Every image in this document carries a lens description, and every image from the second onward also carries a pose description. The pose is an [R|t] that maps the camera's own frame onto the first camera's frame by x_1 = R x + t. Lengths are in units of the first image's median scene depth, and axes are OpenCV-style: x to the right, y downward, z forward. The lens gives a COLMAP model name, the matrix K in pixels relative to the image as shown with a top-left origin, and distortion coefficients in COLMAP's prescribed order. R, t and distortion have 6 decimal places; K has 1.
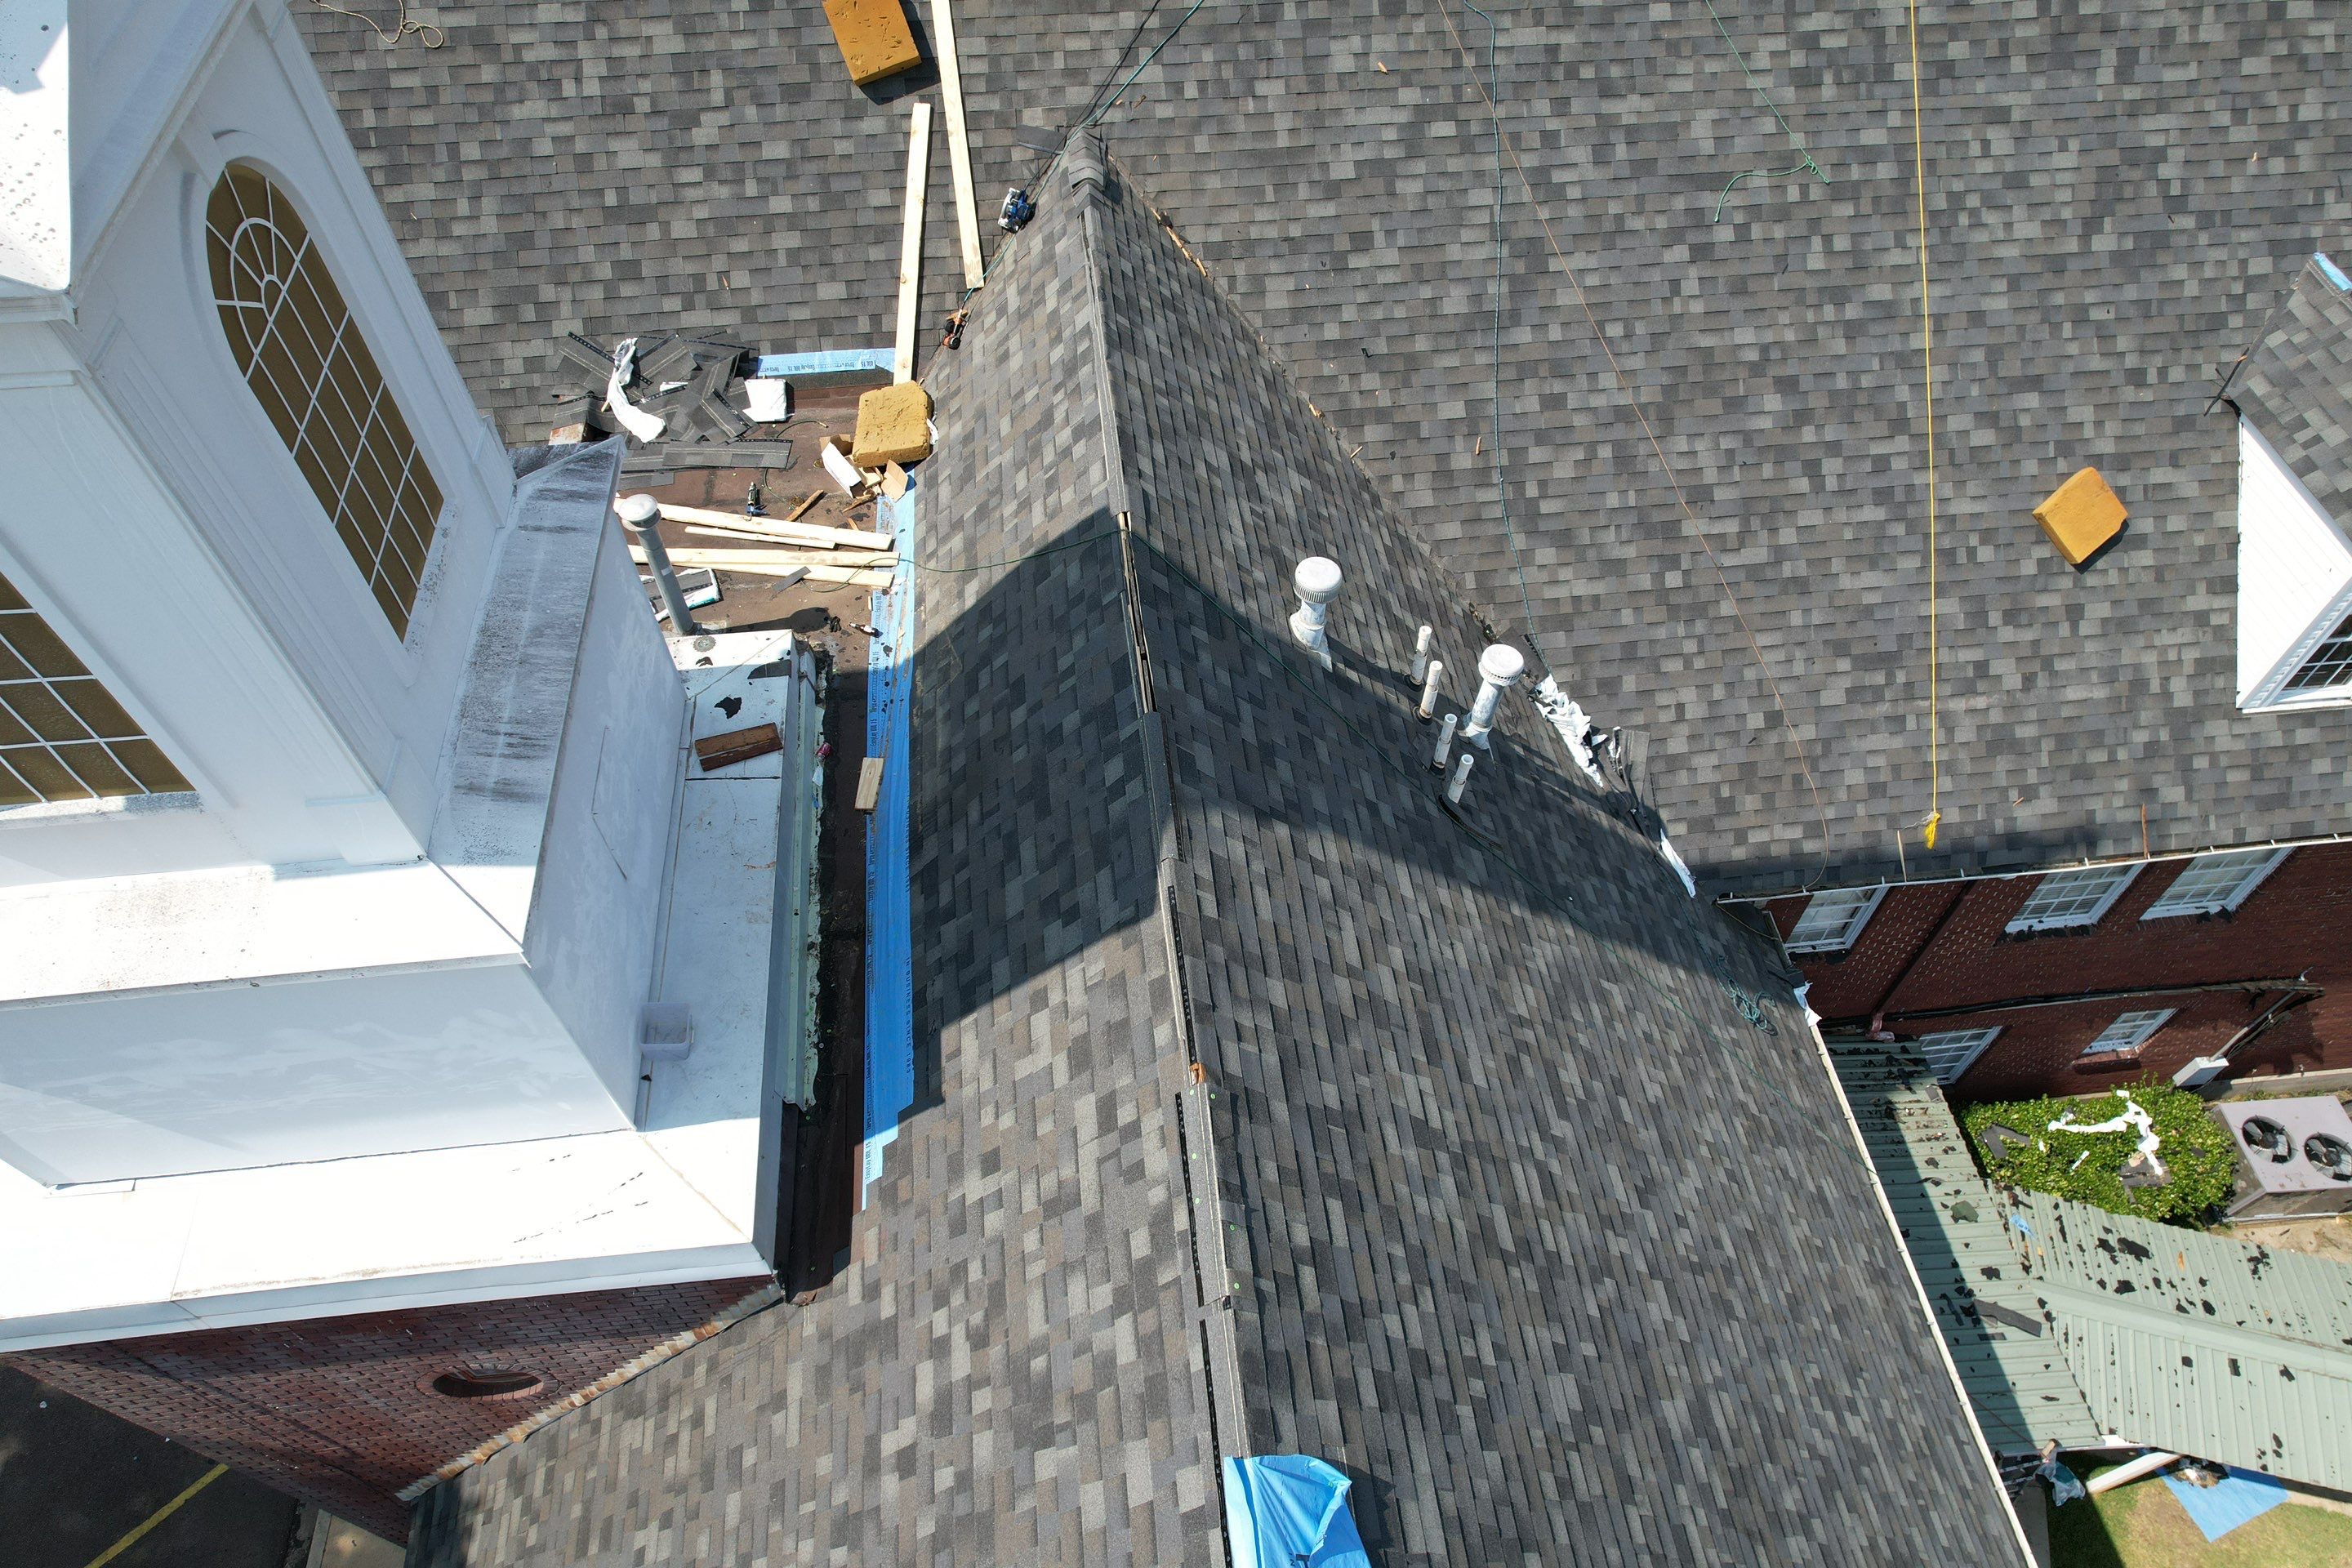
lens RADIAL K [[1503.1, 0, 1177.8], [0, 1503.1, 774.8], [0, 0, 1]] dist [-0.071001, 0.065998]
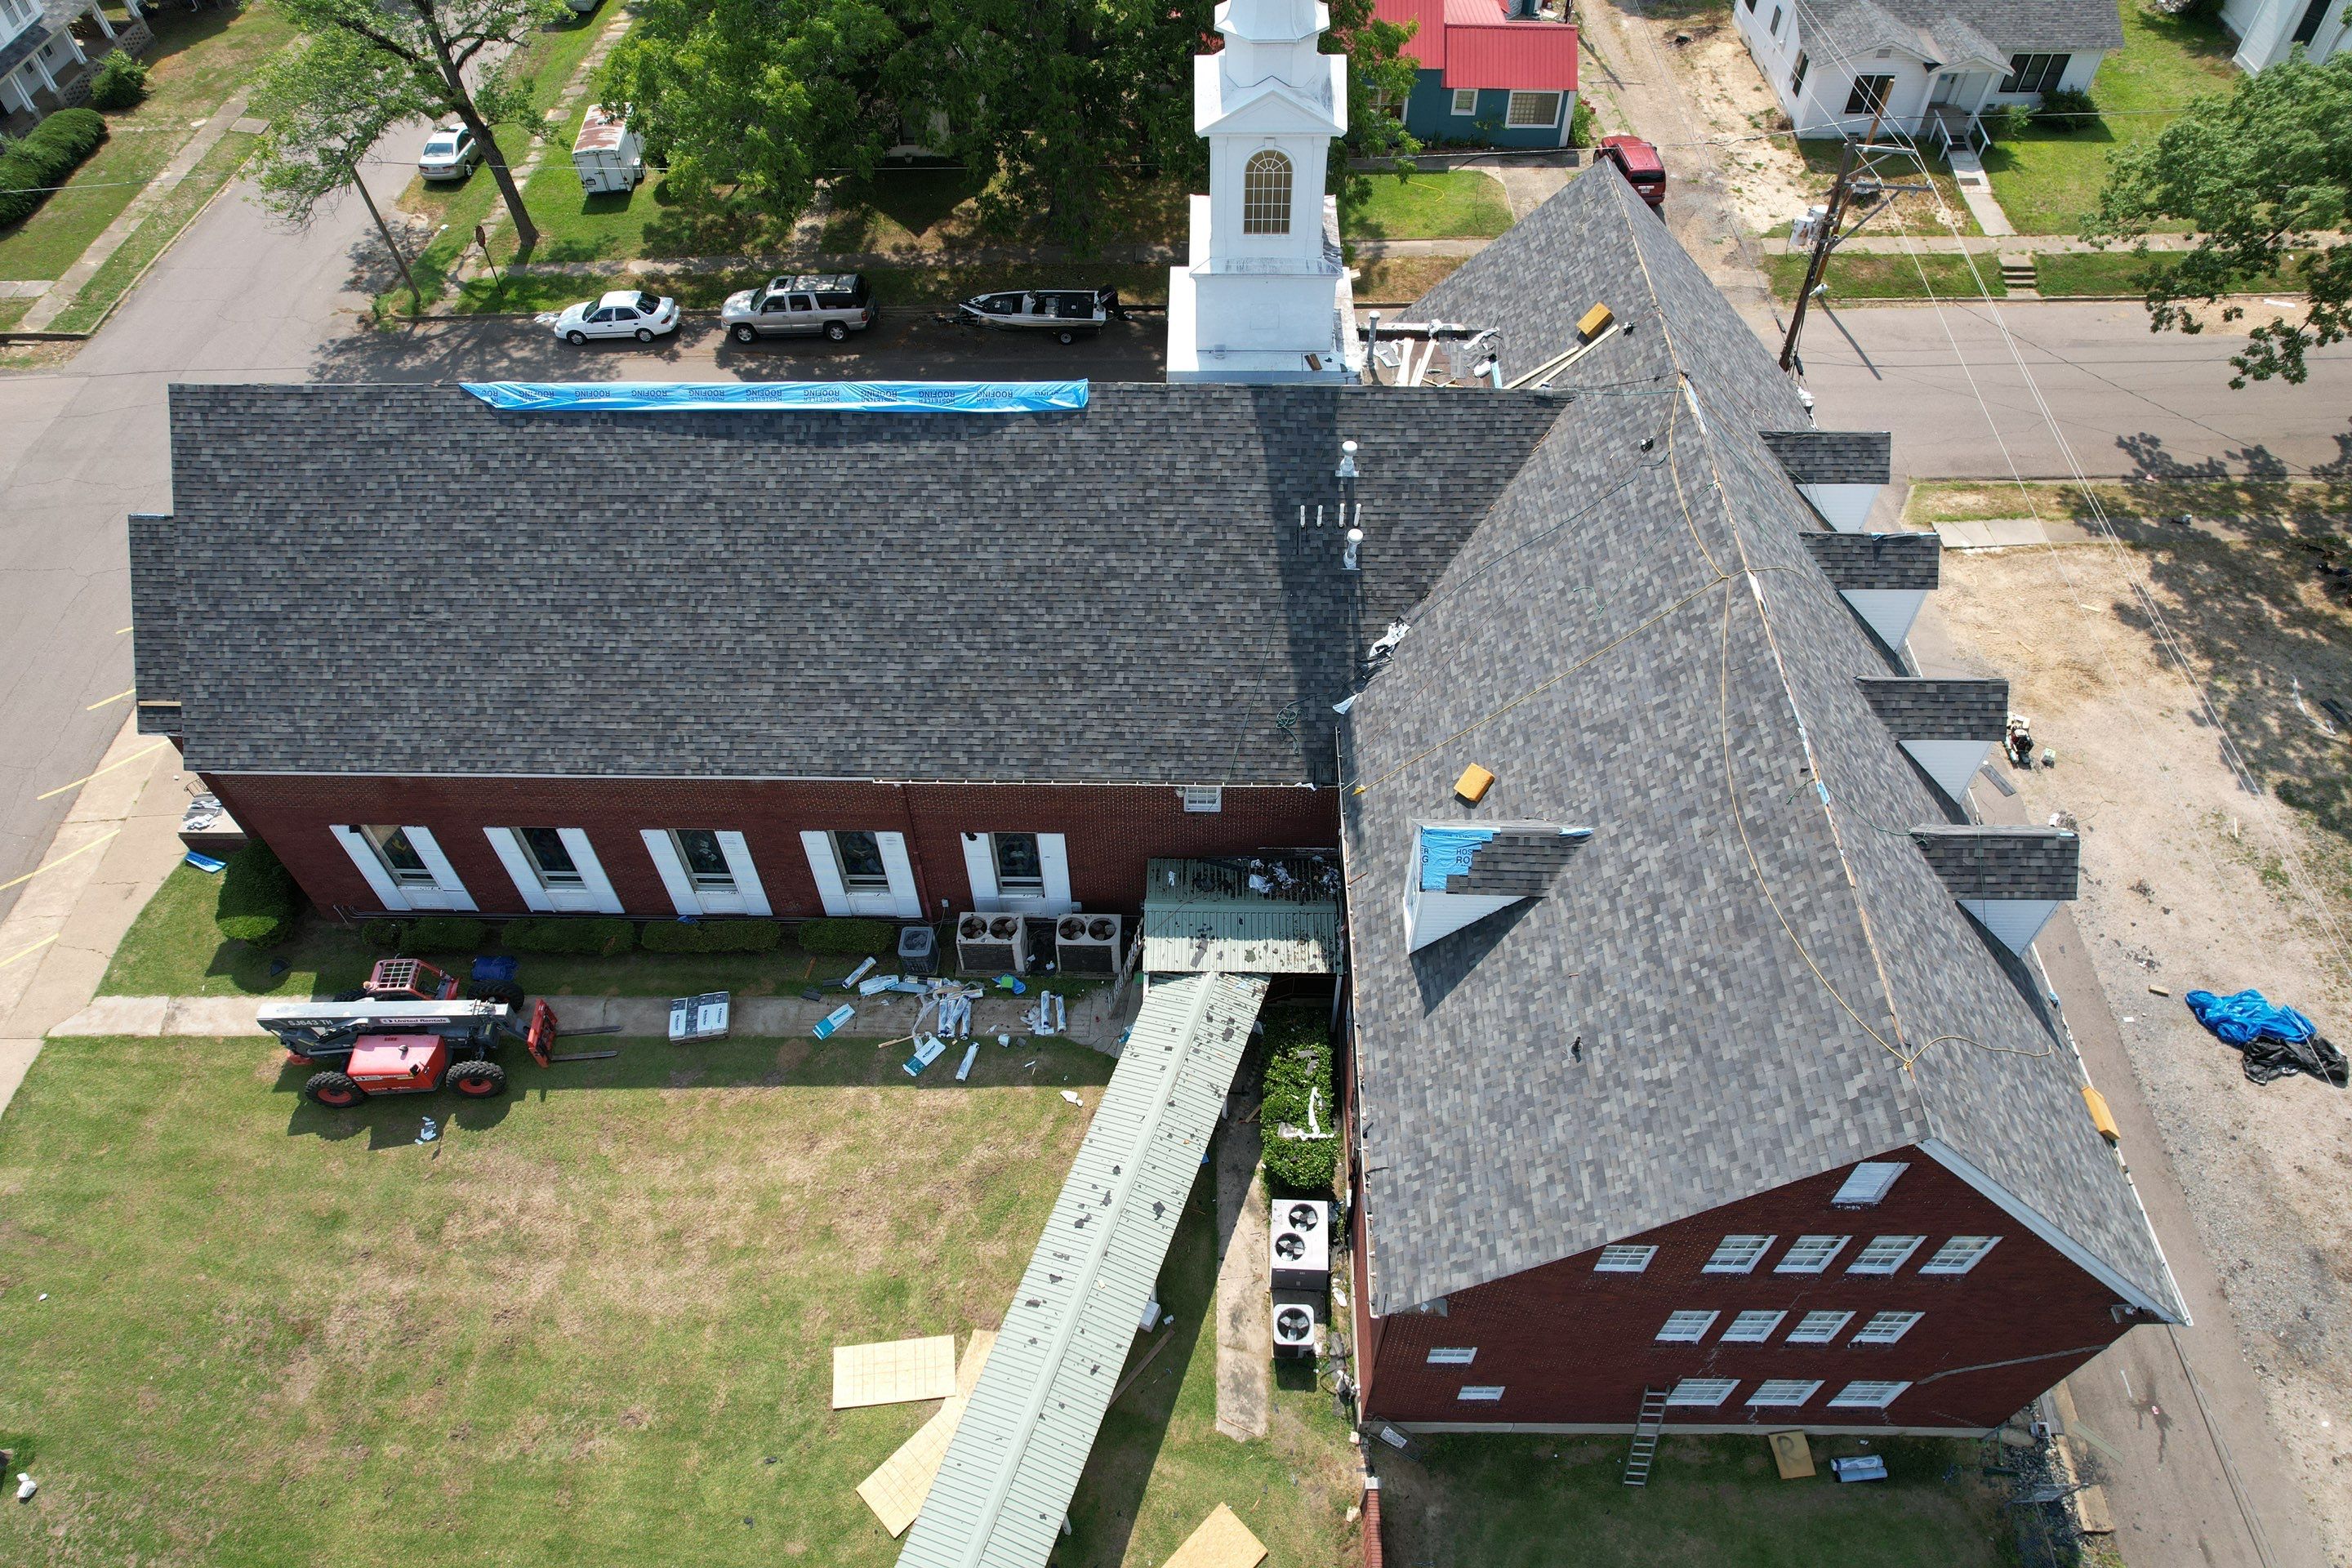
lens RADIAL K [[1500.5, 0, 1174.4], [0, 1500.5, 776.5], [0, 0, 1]] dist [-0.072417, 0.068438]
pose [[-0.124042, 0.762623, -0.634838, 2.152842], [-0.777301, 0.322994, 0.539888, -1.066148], [0.616780, 0.560429, 0.552723, -0.467017]]
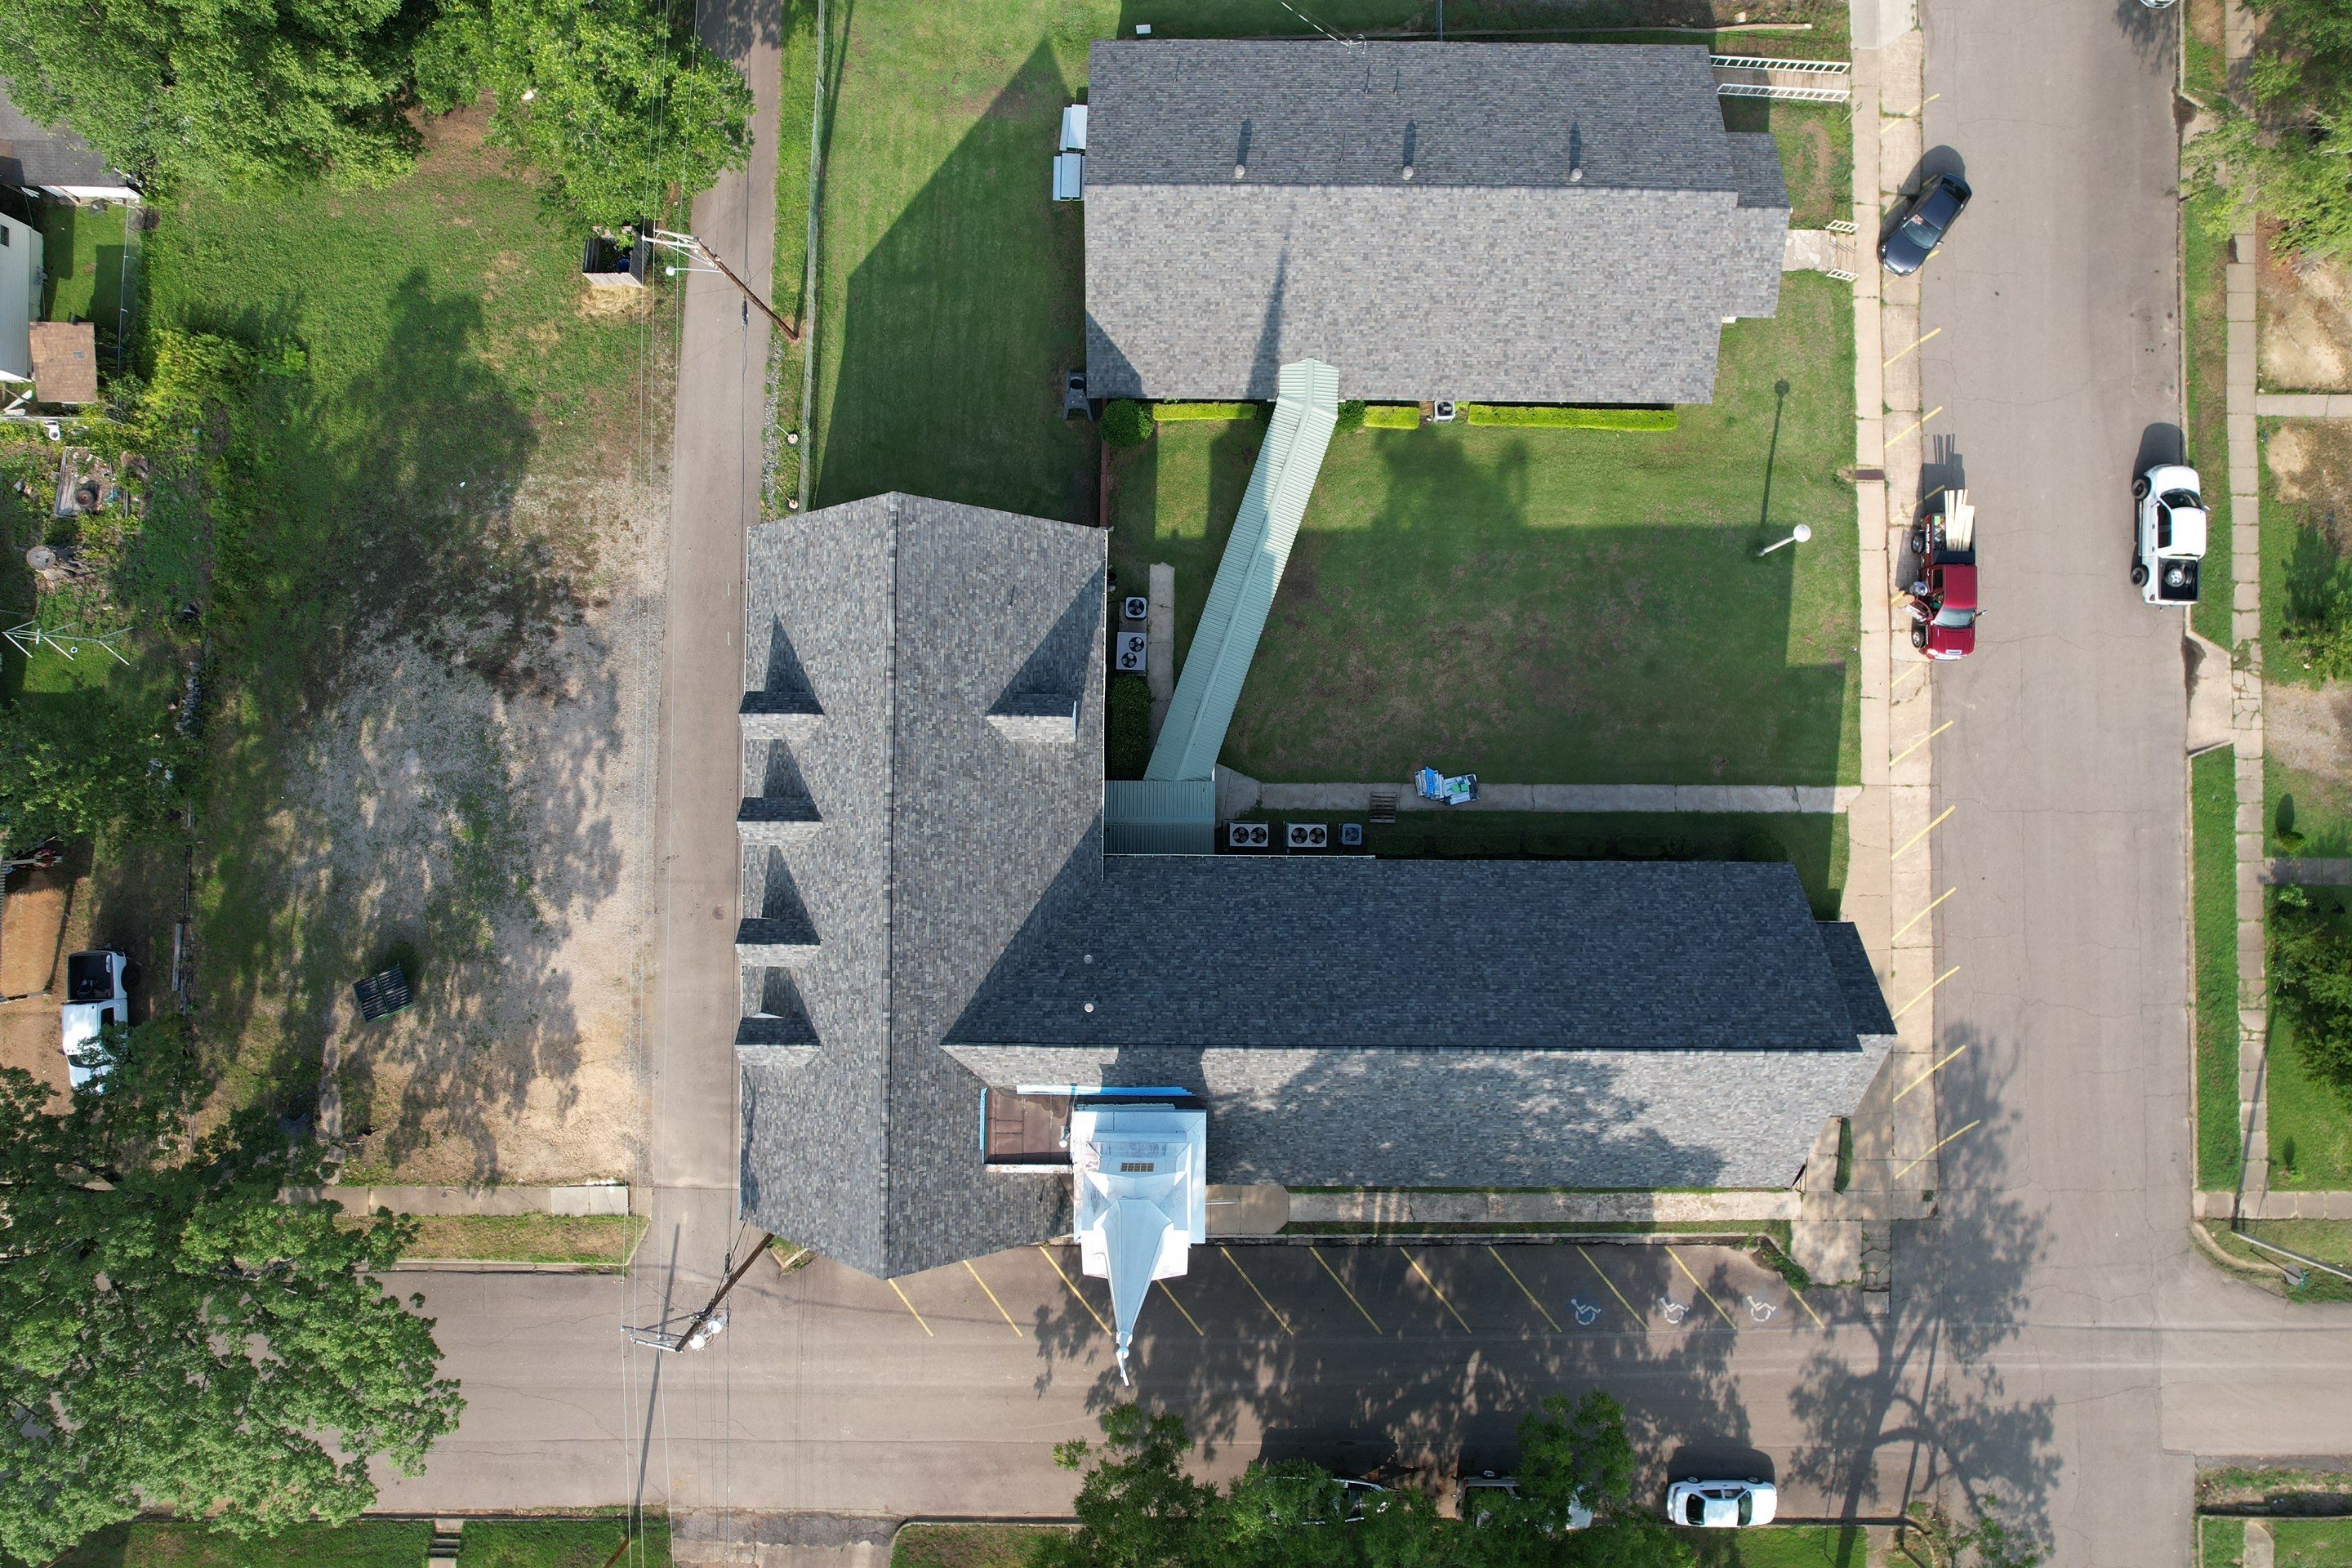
lens RADIAL K [[1500.5, 0, 1174.0], [0, 1500.5, 773.8], [0, 0, 1]] dist [-0.072417, 0.068438]
pose [[0.113731, -0.993337, 0.018630, 0.652262], [0.787641, 0.101577, 0.607703, -2.446460], [-0.605546, -0.054441, 0.793946, -2.503888]]
